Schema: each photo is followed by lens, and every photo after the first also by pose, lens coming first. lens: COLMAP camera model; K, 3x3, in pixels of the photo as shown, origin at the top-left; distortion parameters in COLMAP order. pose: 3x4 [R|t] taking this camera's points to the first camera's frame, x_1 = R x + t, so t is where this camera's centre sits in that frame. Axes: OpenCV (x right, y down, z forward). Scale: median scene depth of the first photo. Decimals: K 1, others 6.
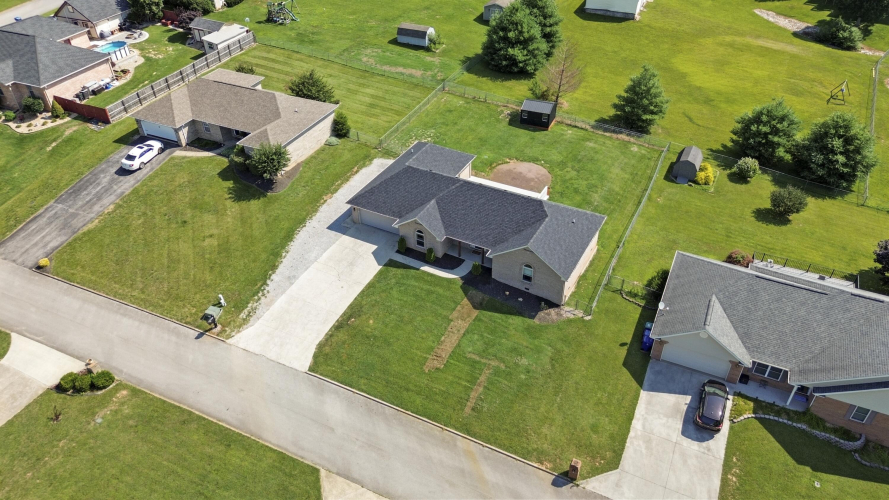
lens RADIAL K [[629.2, 0, 446.3], [0, 629.2, 250.1], [0, 0, 1]] dist [0.066404, -0.076235]
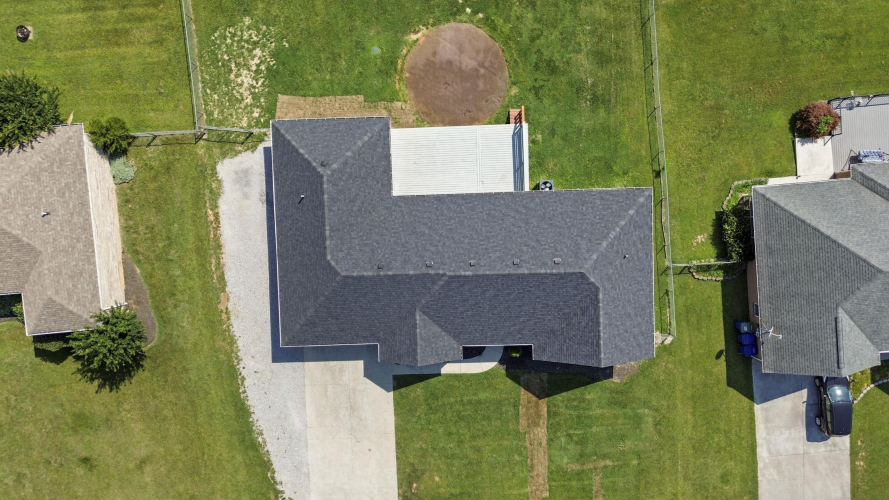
lens RADIAL K [[629.2, 0, 446.3], [0, 629.2, 250.1], [0, 0, 1]] dist [0.066404, -0.076235]
pose [[0.864774, -0.500595, -0.039626, 0.070152], [0.325648, 0.498982, 0.803100, -0.681948], [-0.382255, -0.707404, 0.594525, 0.713441]]
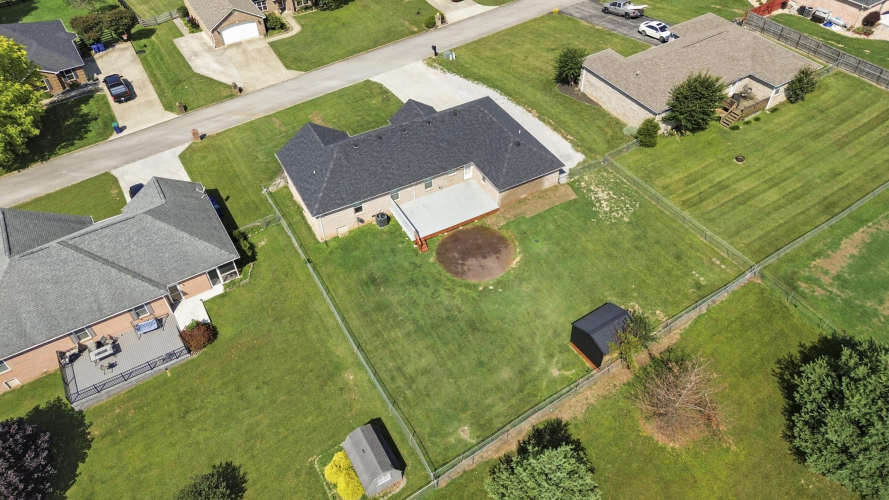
lens RADIAL K [[629.2, 0, 446.3], [0, 629.2, 250.1], [0, 0, 1]] dist [0.066404, -0.076235]
pose [[-0.548232, 0.609897, -0.572247, 0.779893], [-0.492383, 0.317702, 0.810324, -0.978424], [0.676018, 0.726010, 0.126129, 1.161754]]
